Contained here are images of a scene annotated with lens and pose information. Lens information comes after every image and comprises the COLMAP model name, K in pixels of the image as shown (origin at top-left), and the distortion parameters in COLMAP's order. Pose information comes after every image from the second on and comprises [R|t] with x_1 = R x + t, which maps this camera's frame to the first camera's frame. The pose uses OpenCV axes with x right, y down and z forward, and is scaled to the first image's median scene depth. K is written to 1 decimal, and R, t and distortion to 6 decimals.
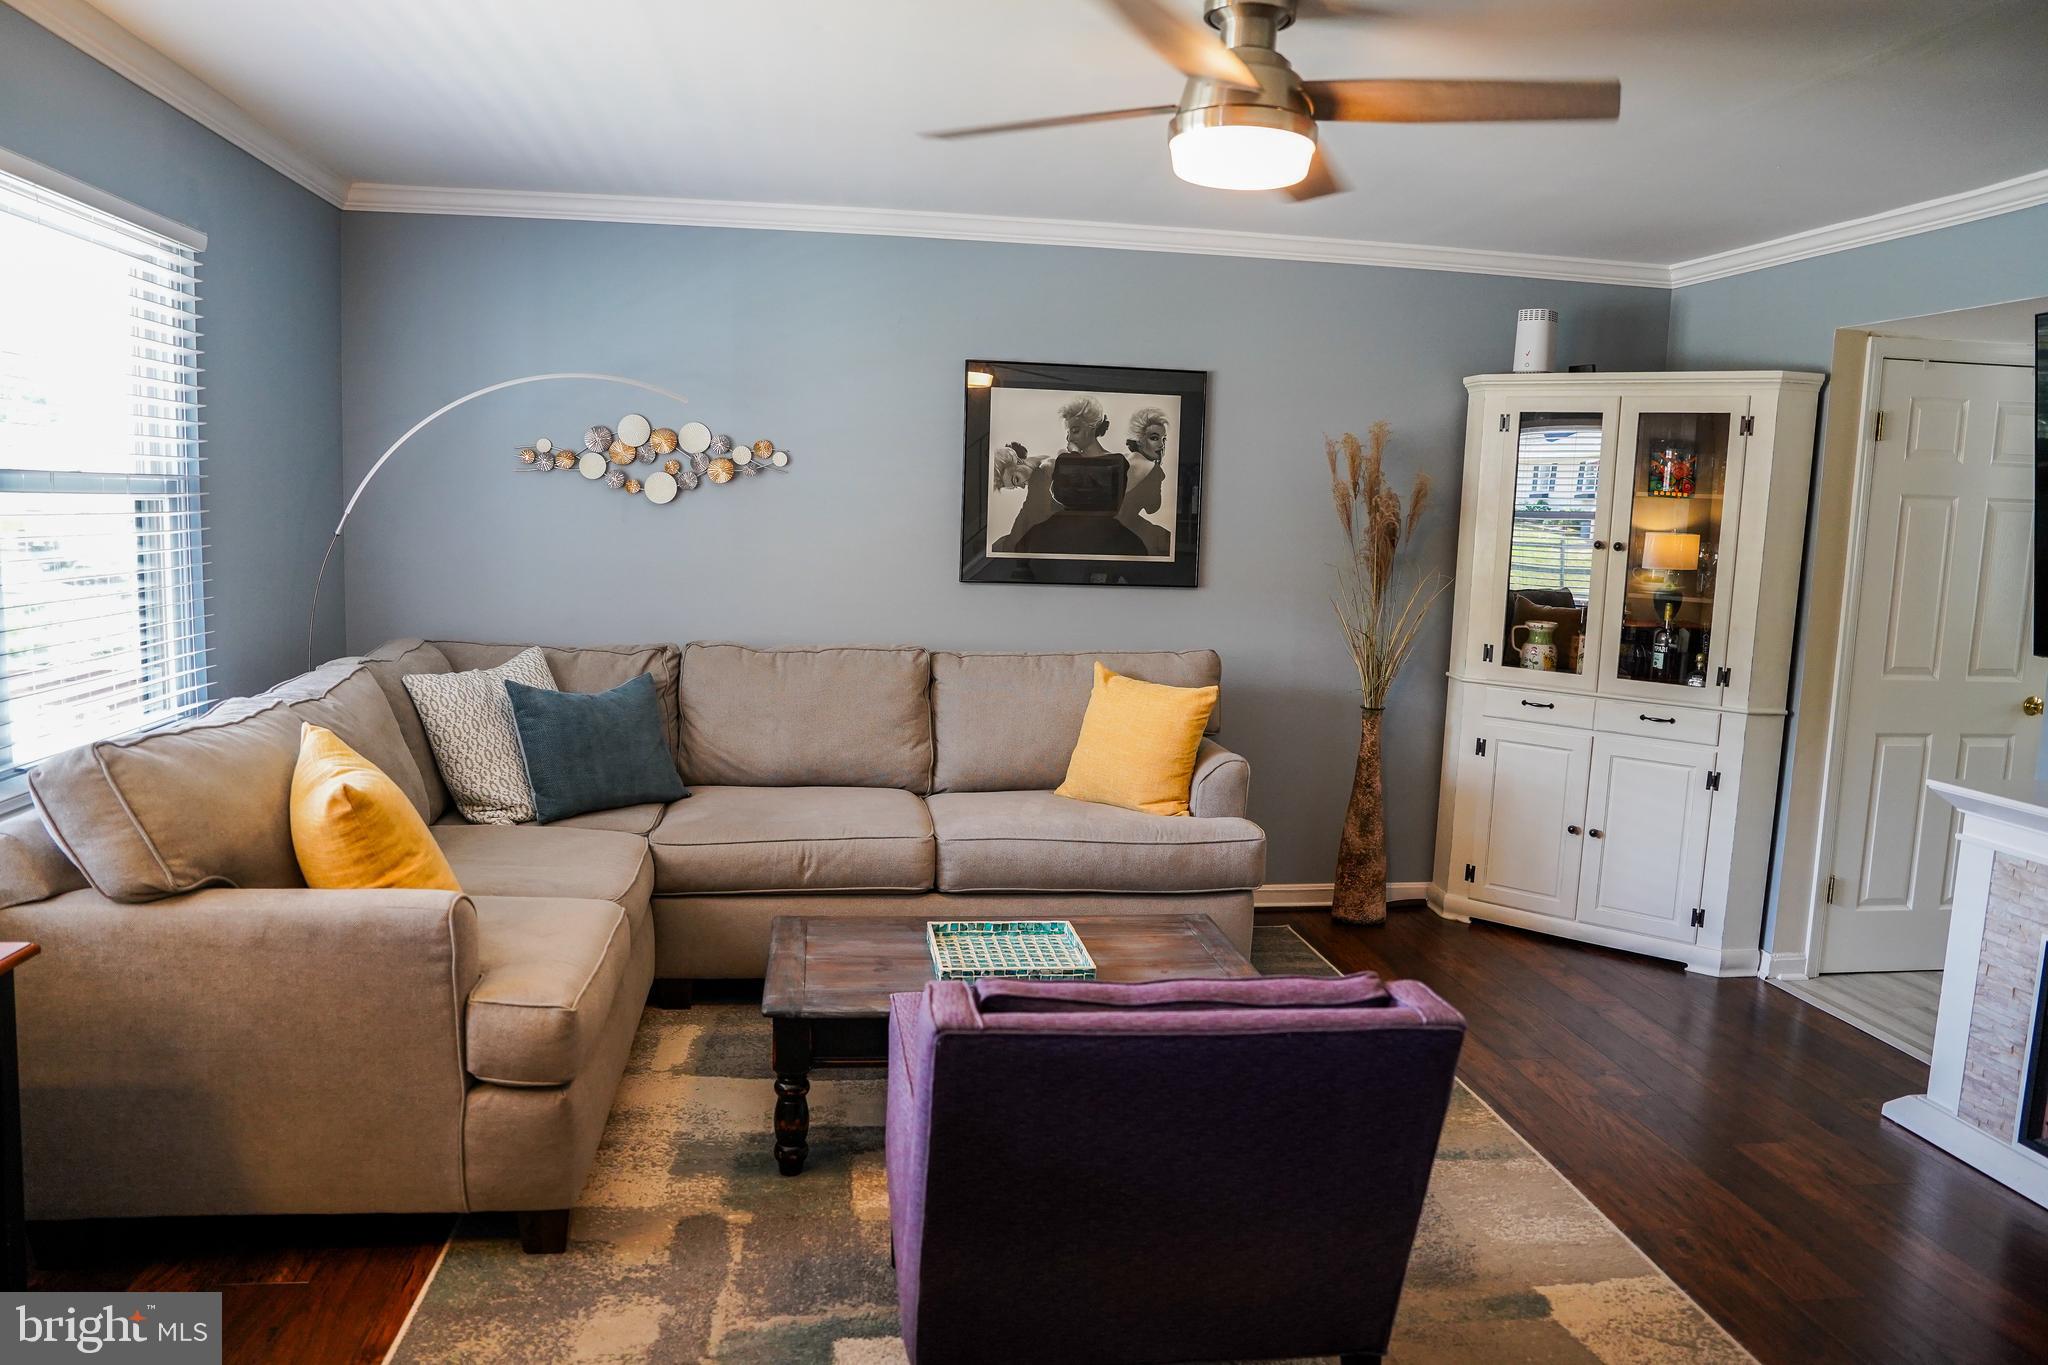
lens RADIAL K [[1402.1, 0, 1030.1], [0, 1402.1, 689.1], [0, 0, 1]] dist [-0.104697, 0.071497]
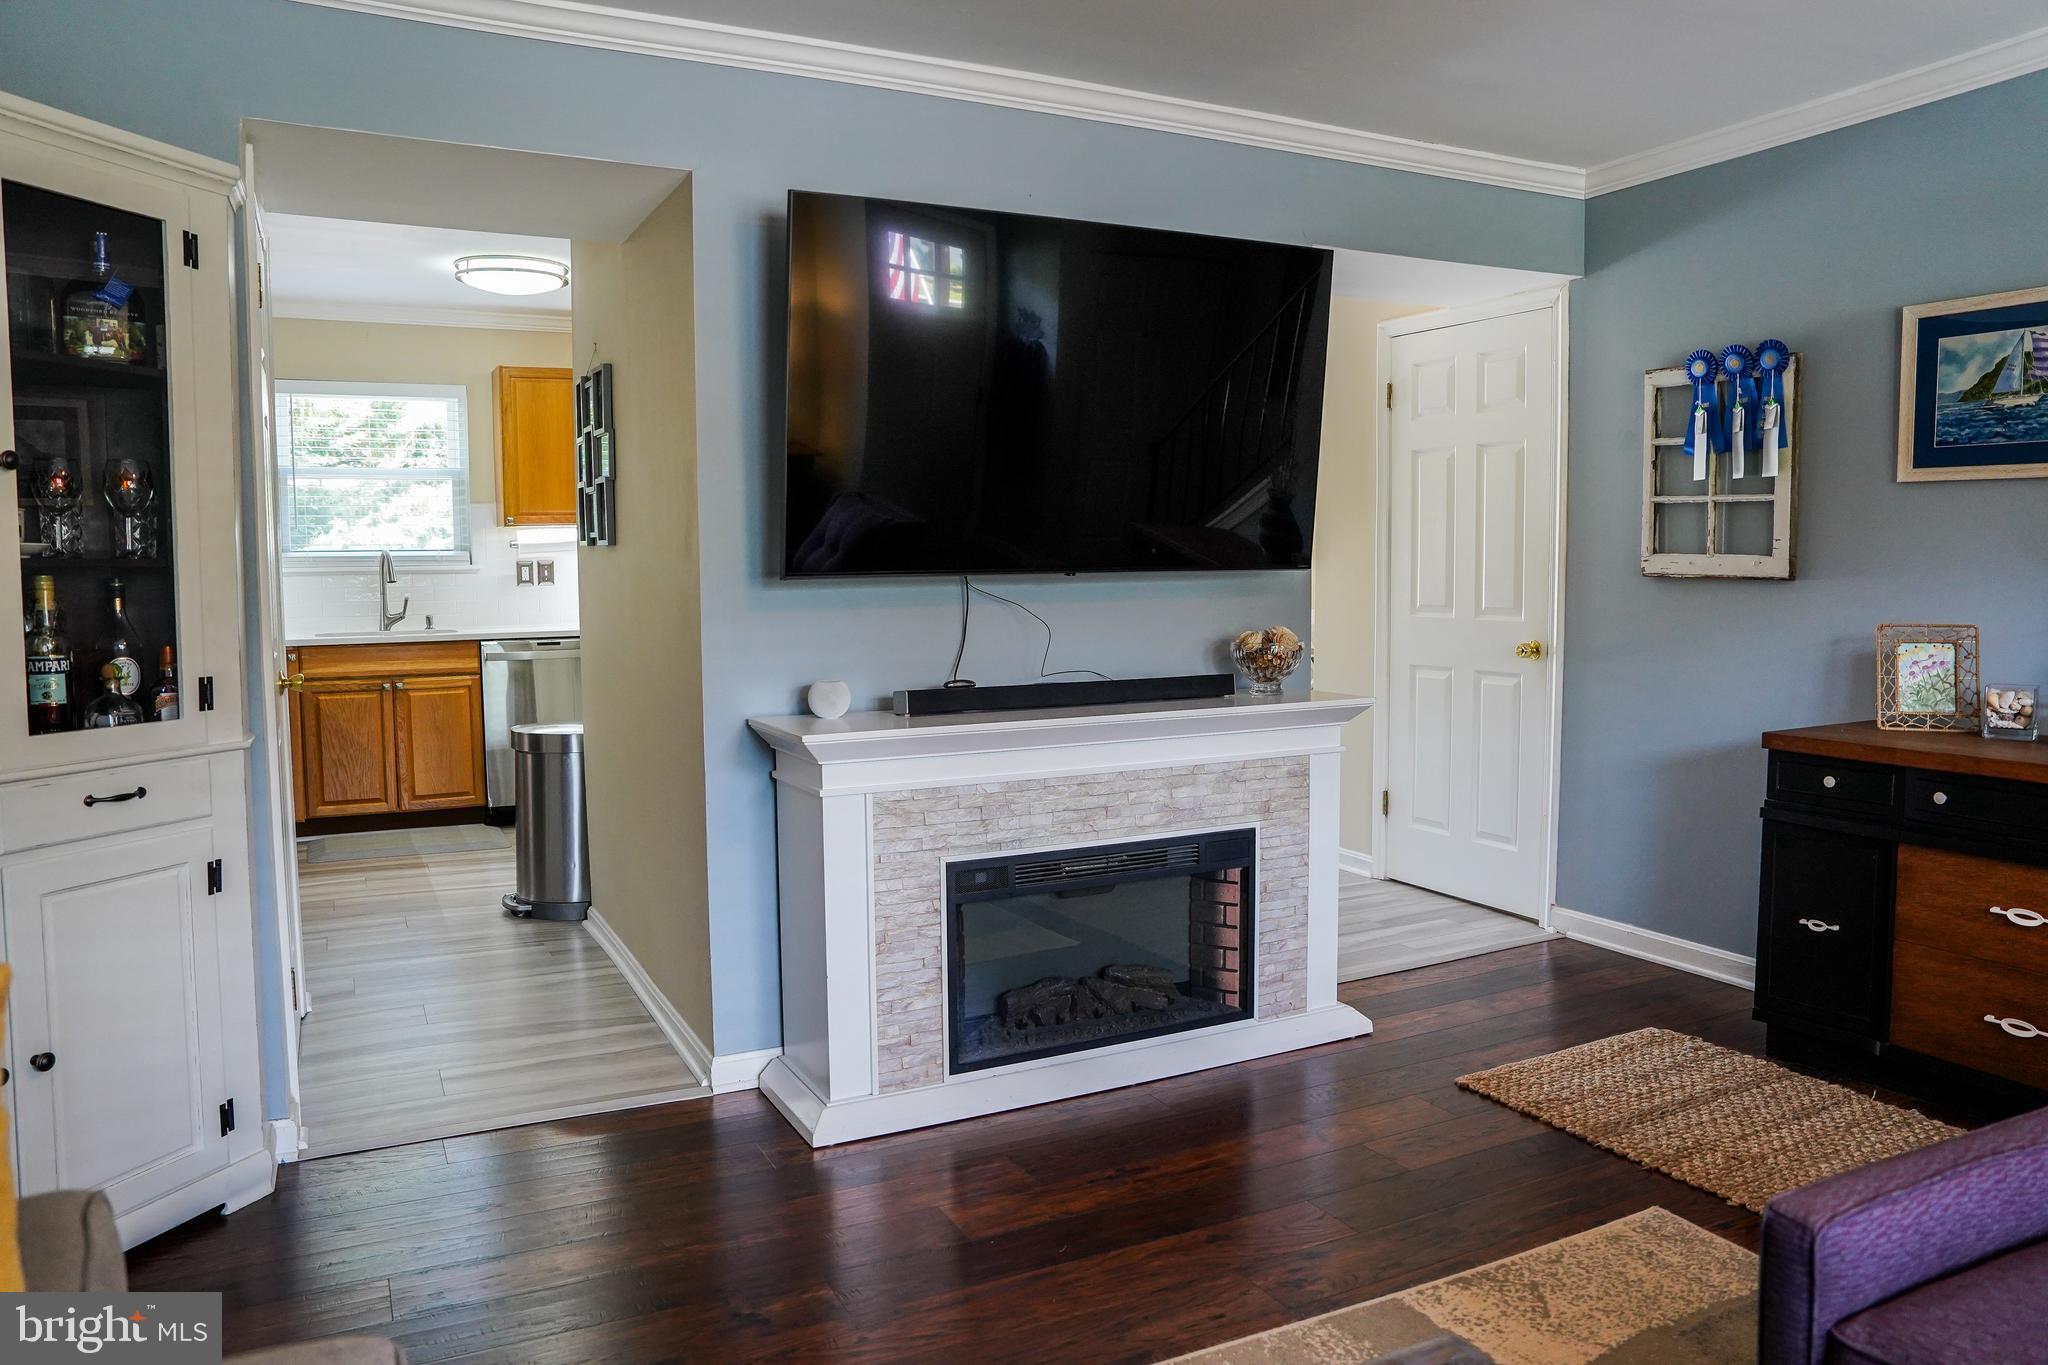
lens RADIAL K [[1402.1, 0, 1021.8], [0, 1402.1, 688.7], [0, 0, 1]] dist [-0.104697, 0.071497]
pose [[-0.313382, -0.116607, 0.942441, -0.130134], [0.116865, 0.980153, 0.160133, -0.060610], [-0.942409, 0.160322, -0.293535, 0.828352]]
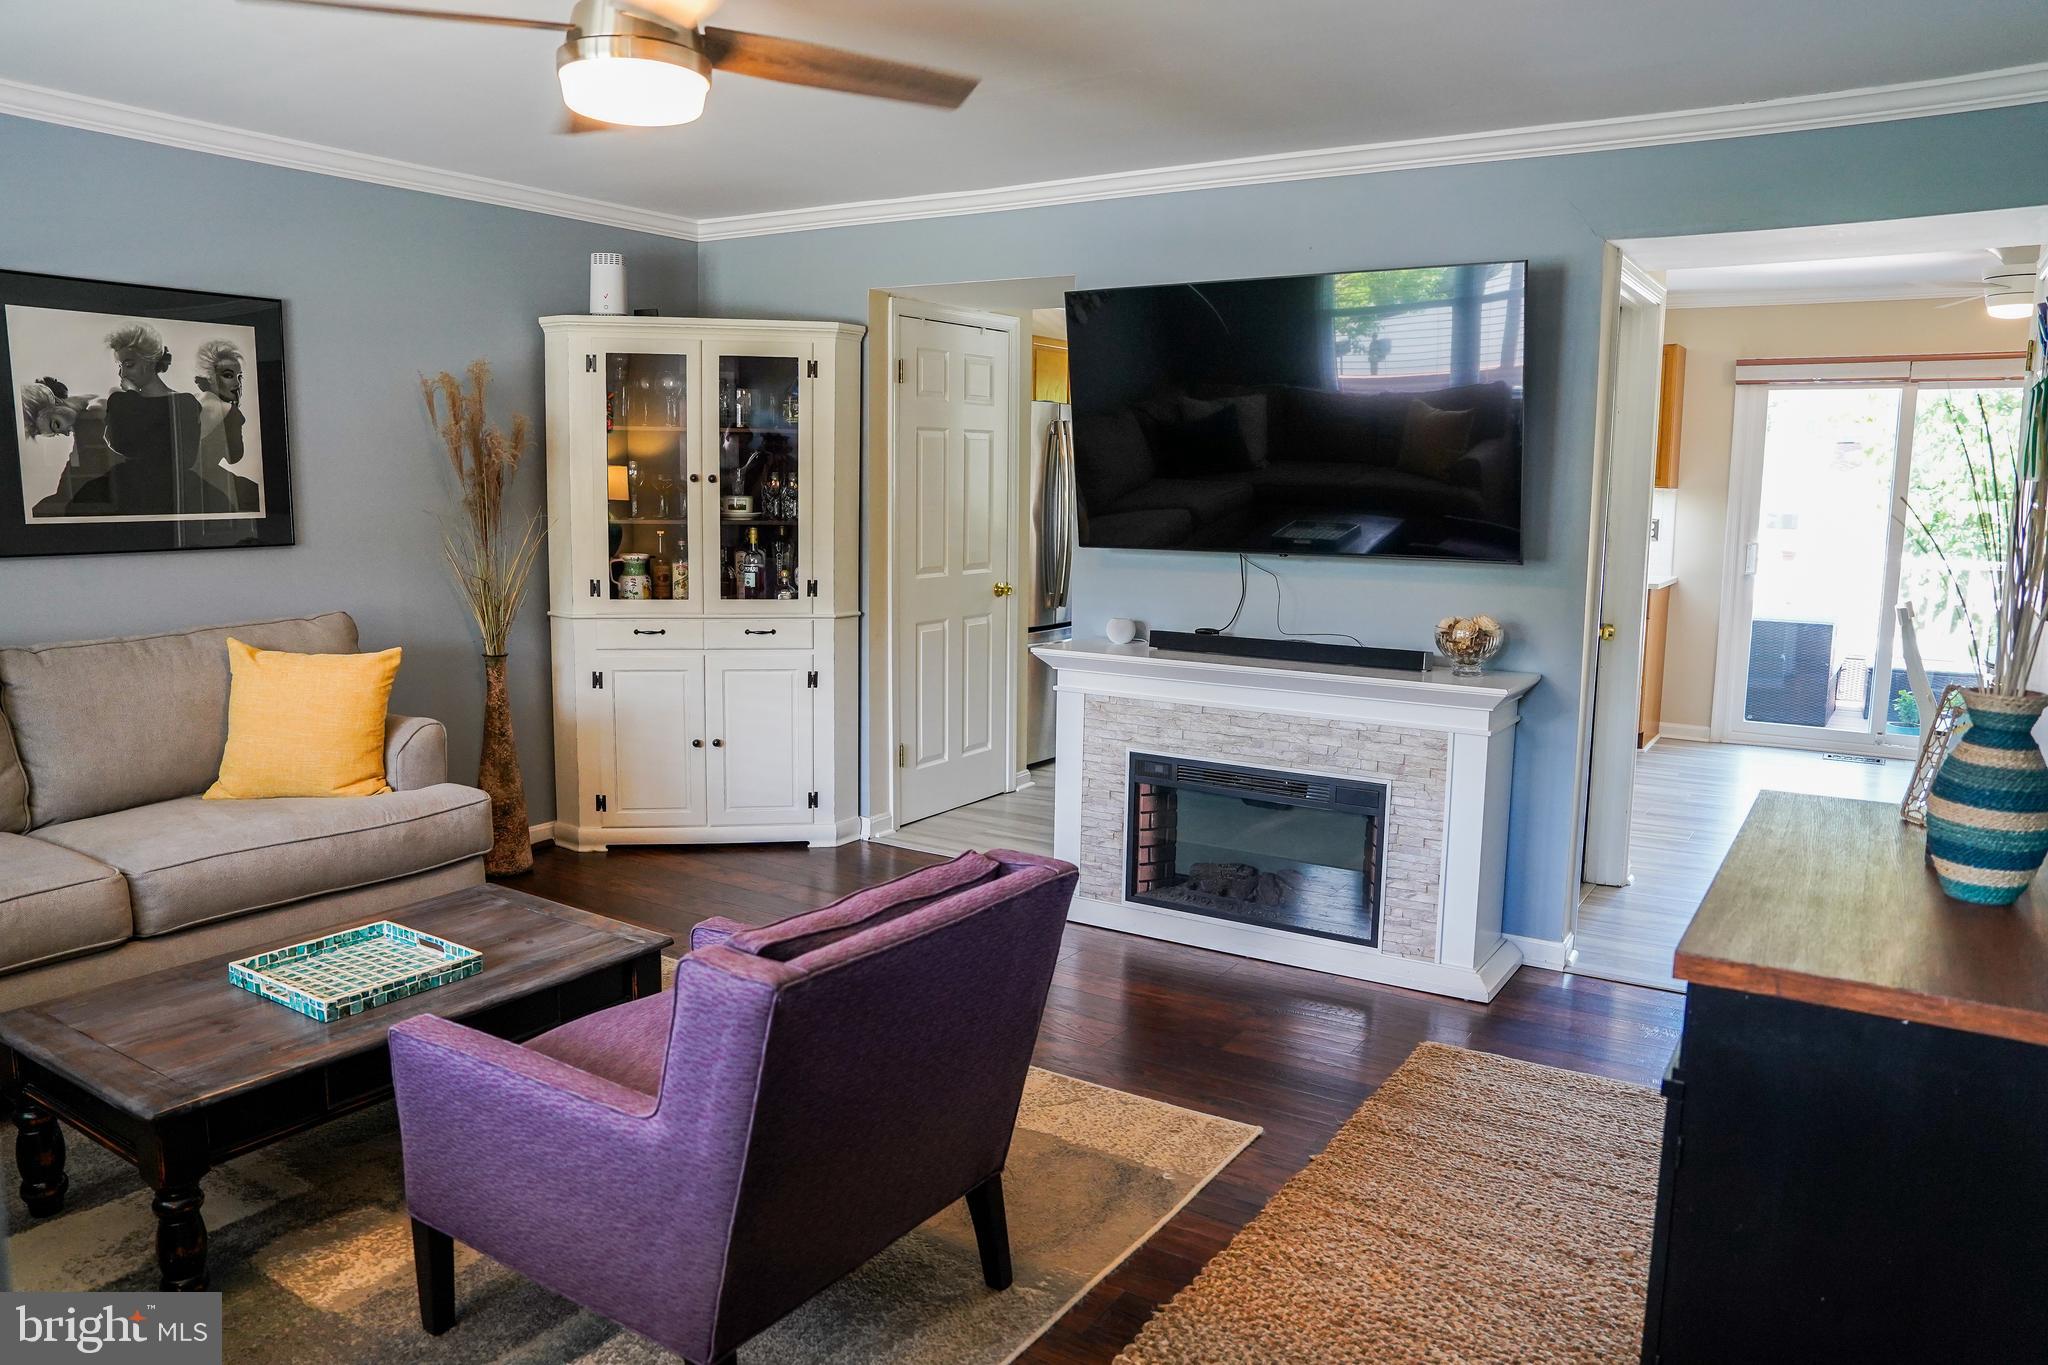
lens RADIAL K [[1402.1, 0, 1028.7], [0, 1402.1, 681.7], [0, 0, 1]] dist [-0.104697, 0.071497]
pose [[0.661816, -0.135153, 0.737383, -0.244214], [0.106482, 0.990589, 0.085993, -0.012551], [-0.742066, 0.021607, 0.669979, 0.079274]]
